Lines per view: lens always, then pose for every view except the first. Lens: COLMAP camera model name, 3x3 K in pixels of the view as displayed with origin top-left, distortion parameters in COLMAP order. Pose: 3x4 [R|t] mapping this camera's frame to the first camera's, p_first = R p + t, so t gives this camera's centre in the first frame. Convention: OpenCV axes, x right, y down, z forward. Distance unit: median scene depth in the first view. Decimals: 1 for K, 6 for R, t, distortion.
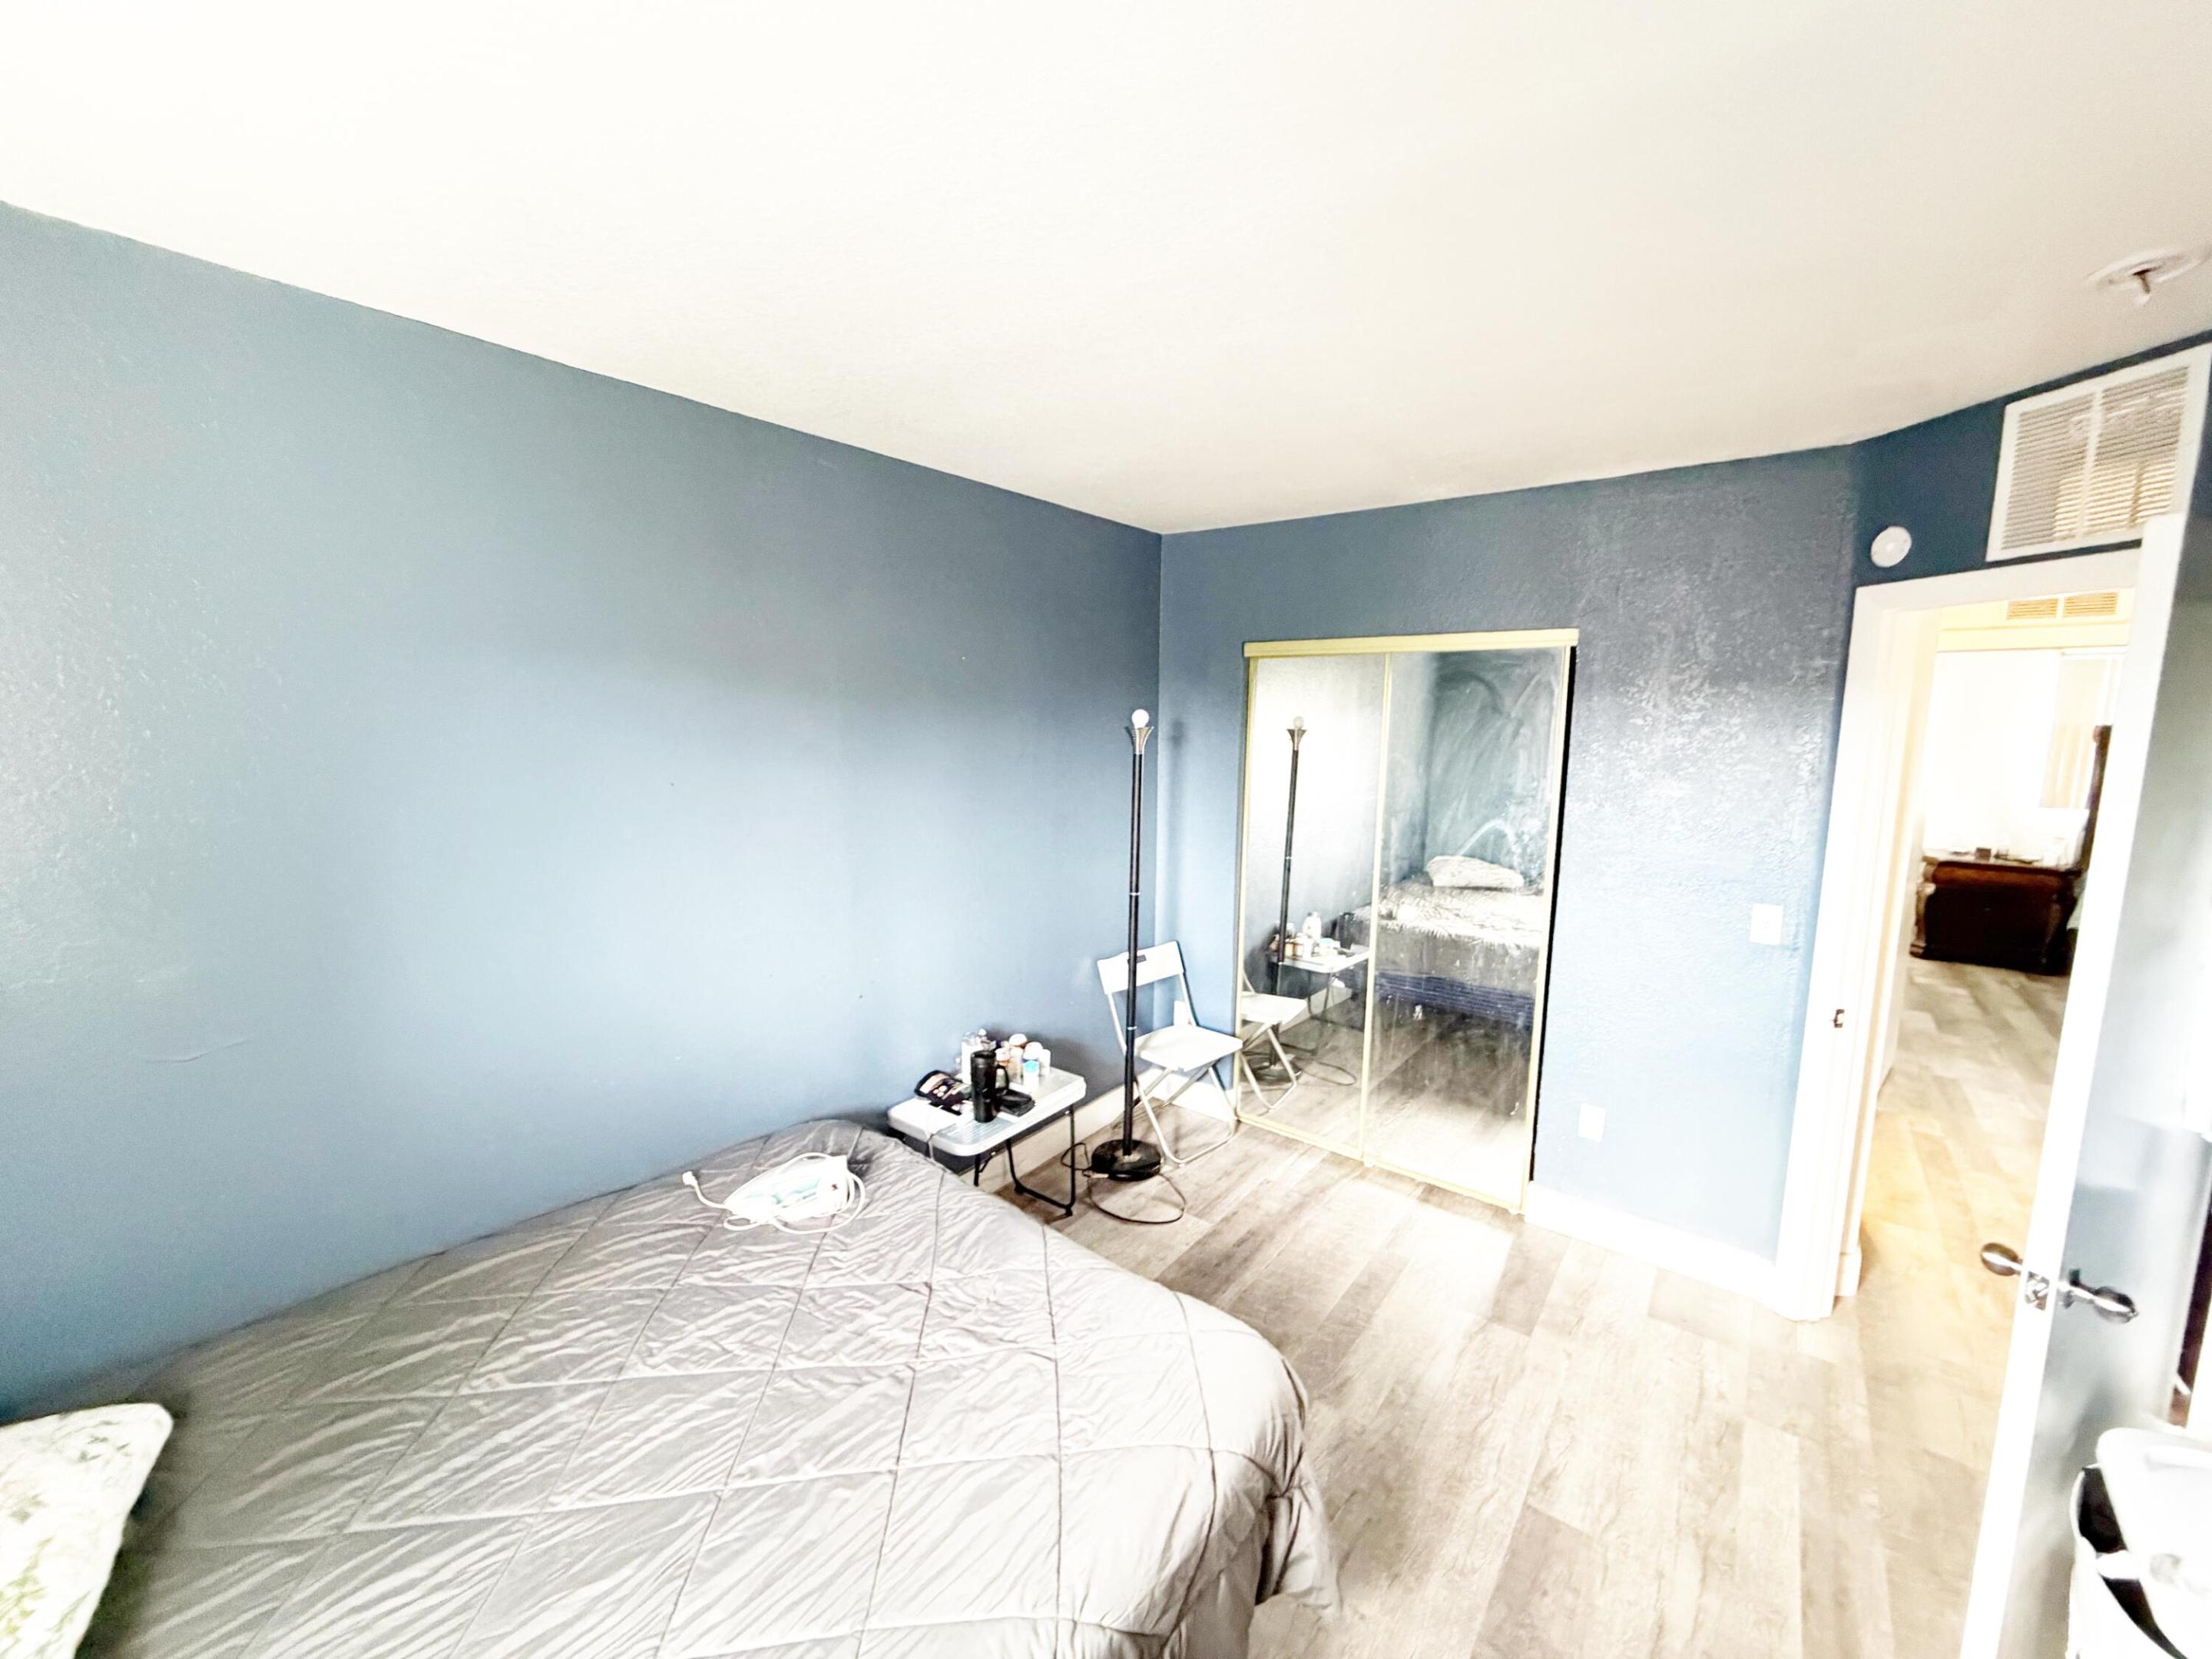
lens RADIAL K [[887.8, 0, 1101.8], [0, 887.8, 827.2], [0, 0, 1]] dist [0.004070, 0.000060]
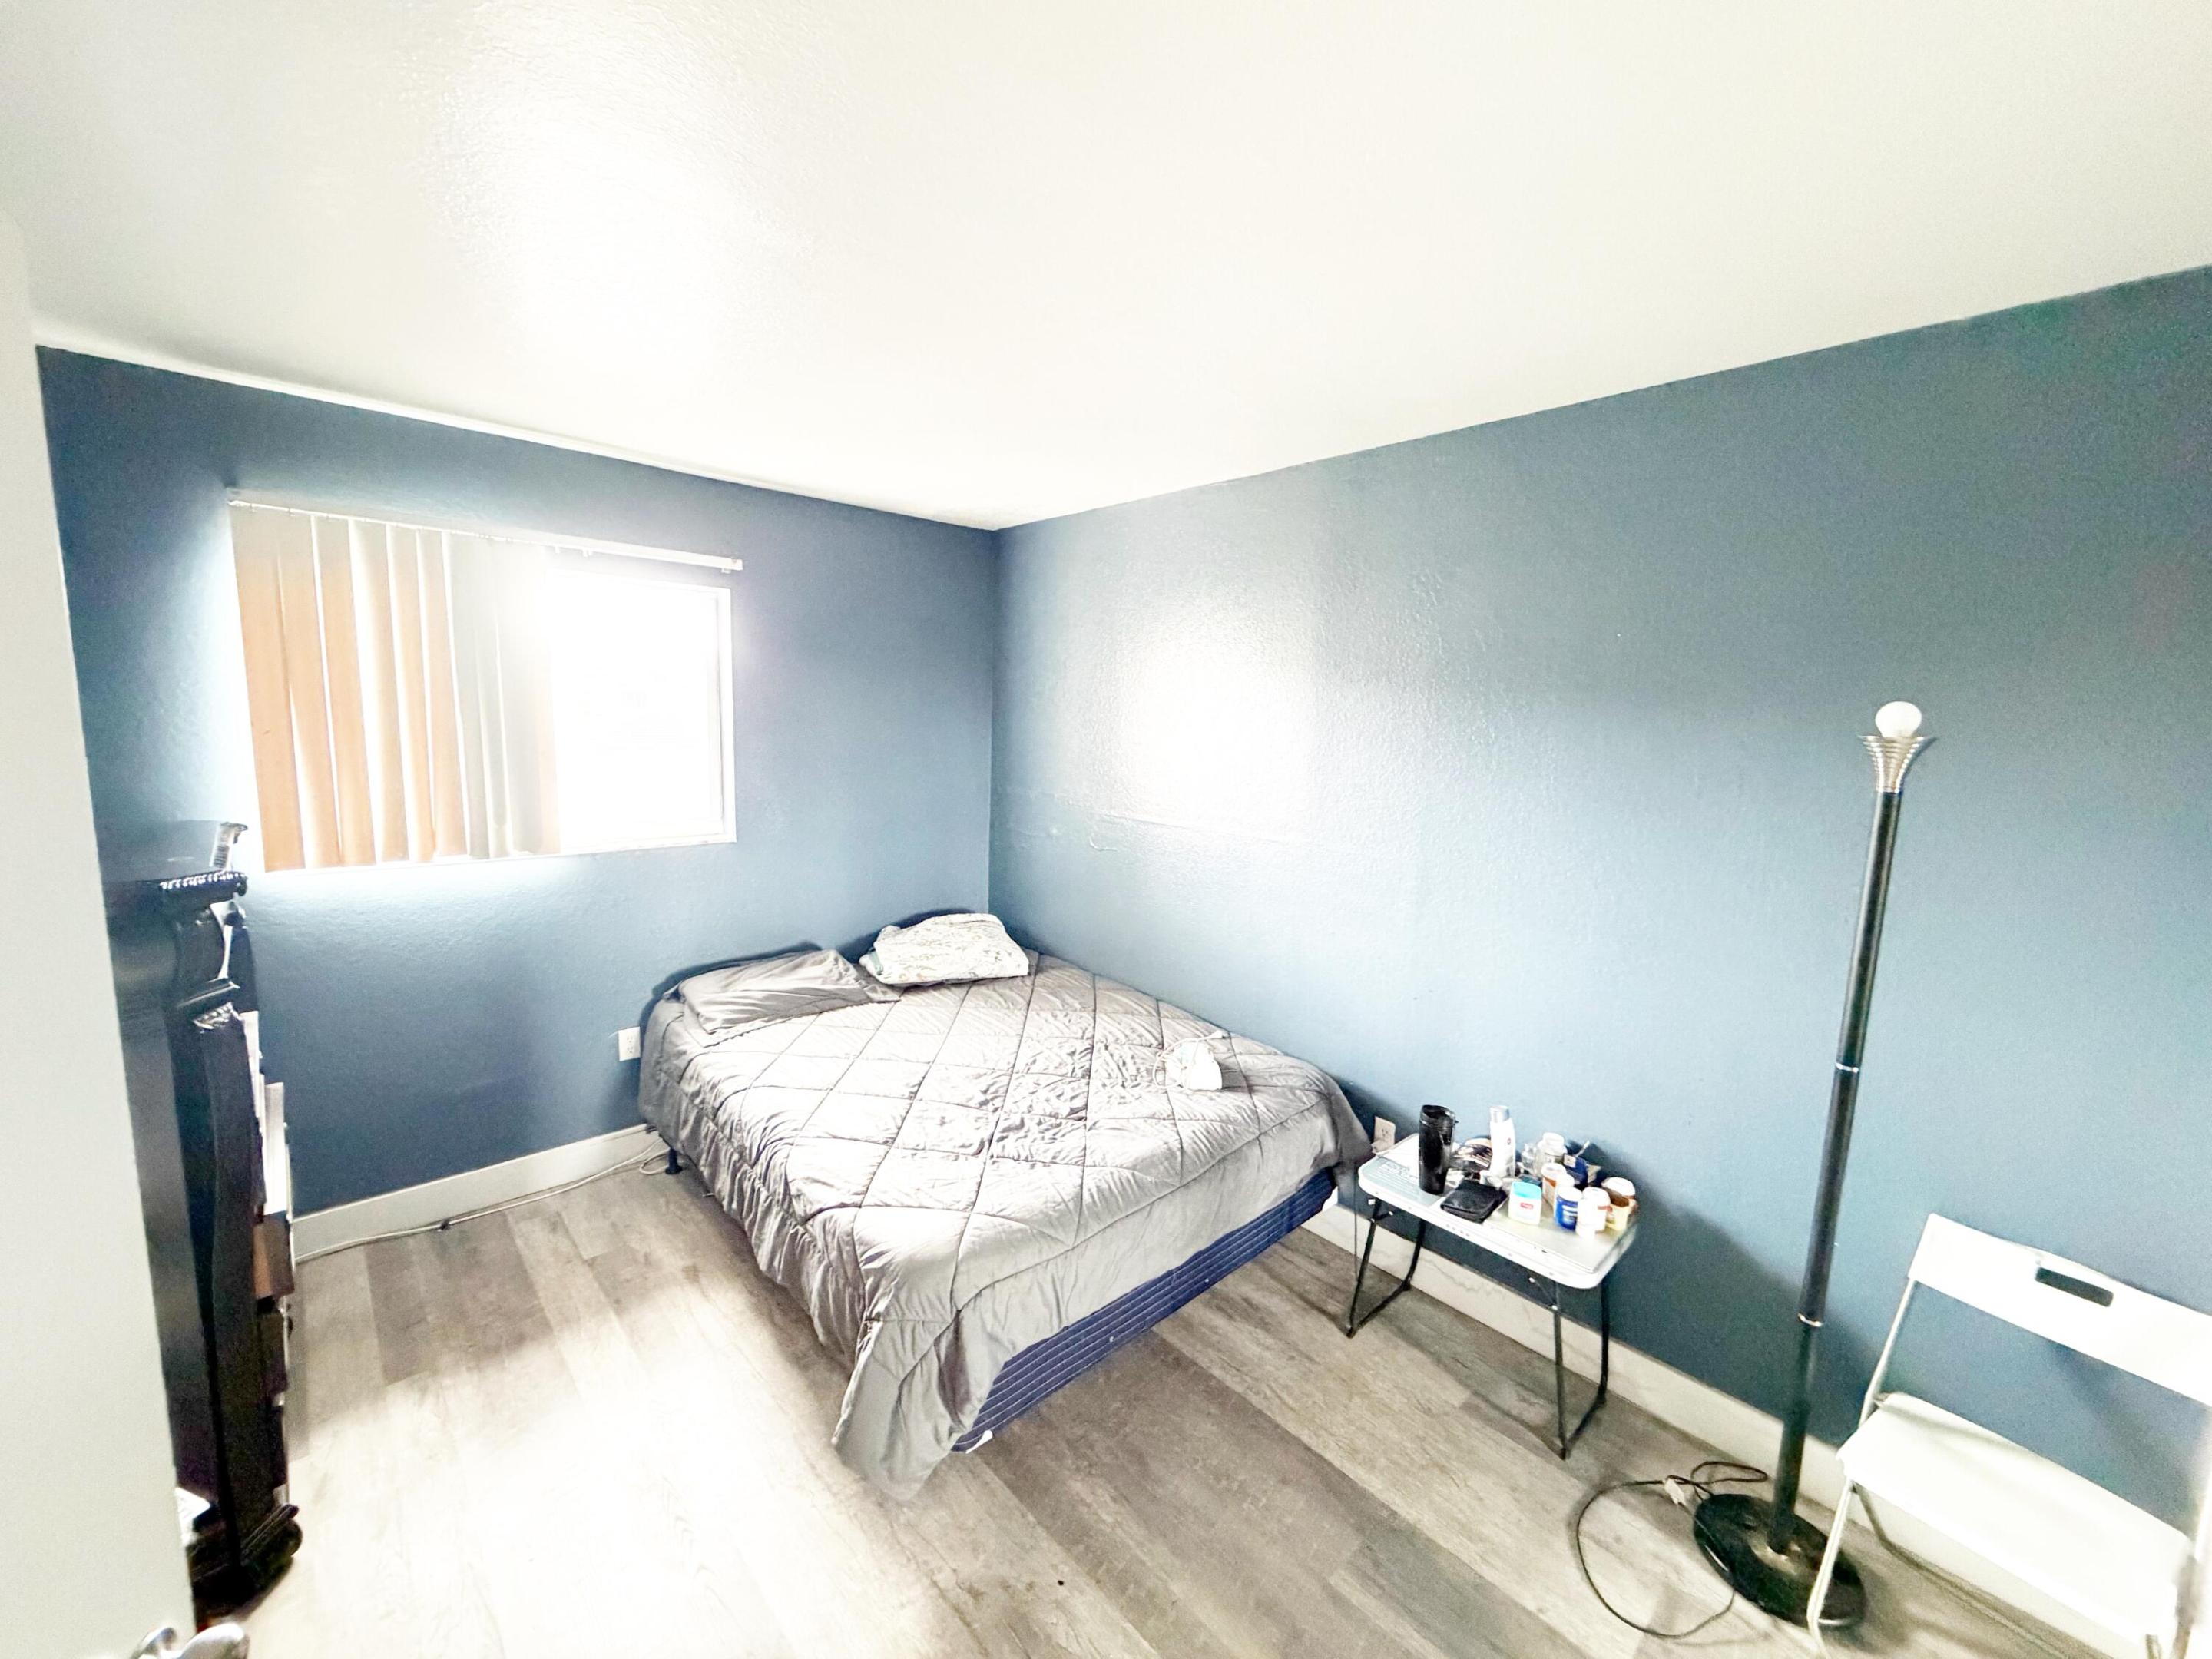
lens RADIAL K [[887.8, 0, 1103.6], [0, 887.8, 825.2], [0, 0, 1]] dist [0.004070, 0.000060]
pose [[-0.172423, 0.110769, -0.978775, 0.630265], [-0.161039, 0.977118, 0.138950, -0.065231], [0.971770, 0.181579, -0.150639, 0.683615]]
